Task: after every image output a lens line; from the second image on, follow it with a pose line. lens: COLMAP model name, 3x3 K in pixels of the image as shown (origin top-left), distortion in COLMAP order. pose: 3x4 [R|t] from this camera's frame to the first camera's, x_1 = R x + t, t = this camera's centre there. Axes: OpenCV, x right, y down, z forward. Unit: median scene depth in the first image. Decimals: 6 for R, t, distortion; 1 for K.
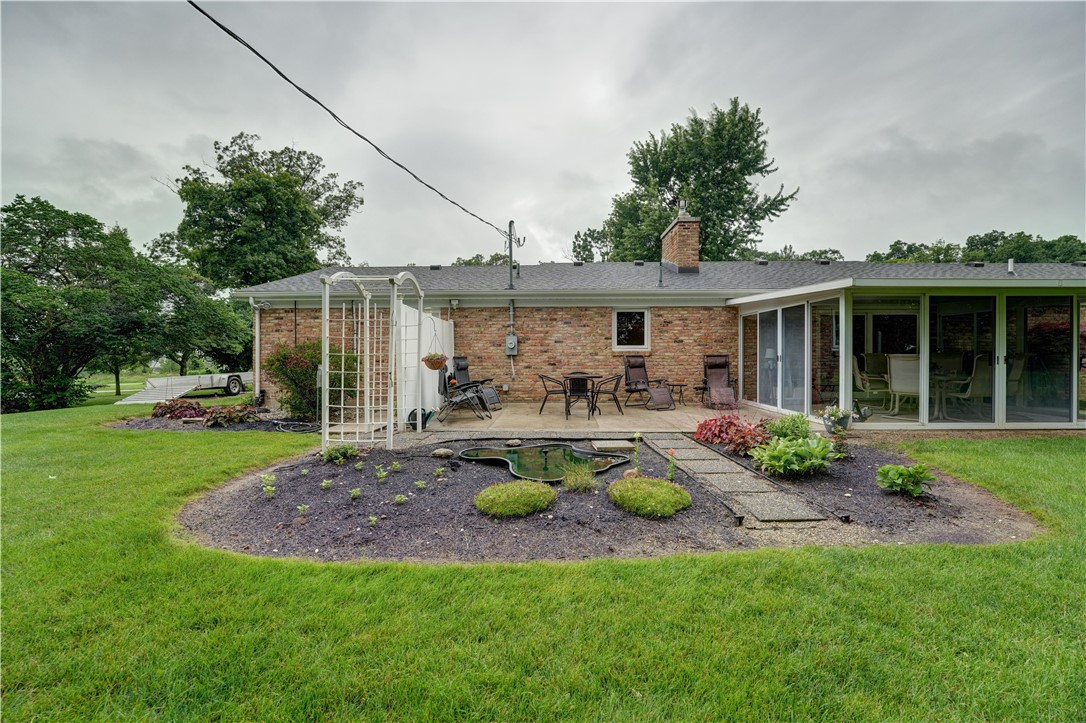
lens RADIAL K [[423.2, 0, 545.3], [0, 423.2, 356.0], [0, 0, 1]] dist [-0.013224, -0.001117]
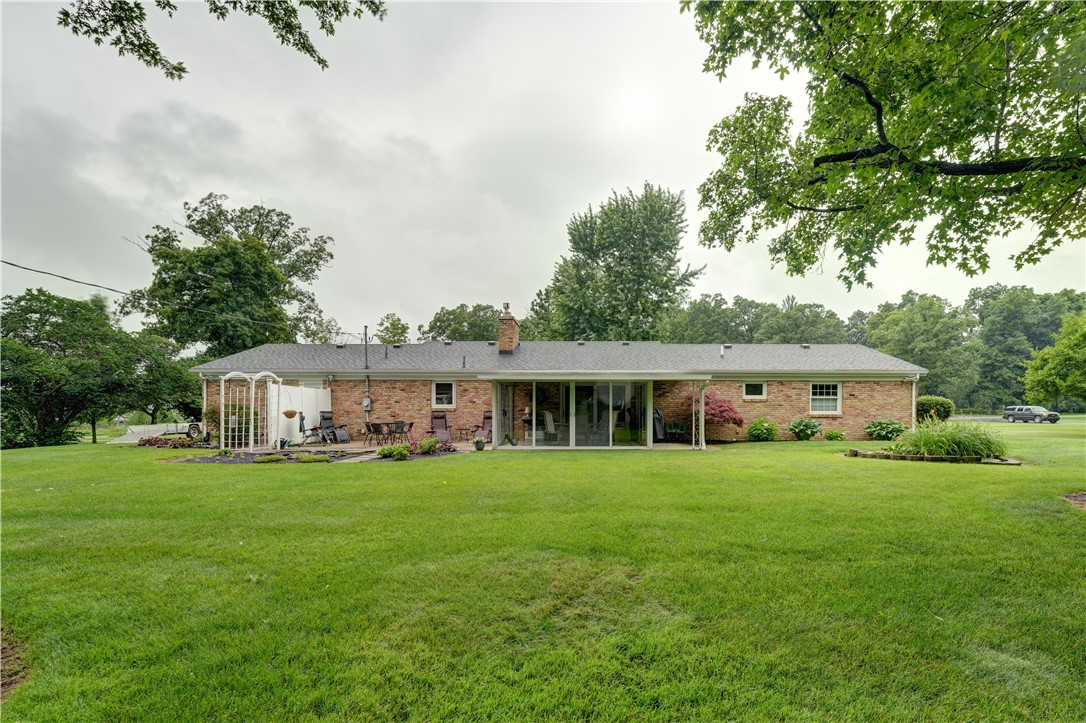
lens RADIAL K [[453.0, 0, 559.8], [0, 453.0, 410.7], [0, 0, 1]] dist [-0.018432, 0.001976]
pose [[0.999640, 0.003821, 0.026570, 0.134323], [-0.003951, 0.999980, 0.004862, -0.002676], [-0.026551, -0.004965, 0.999635, -0.158864]]
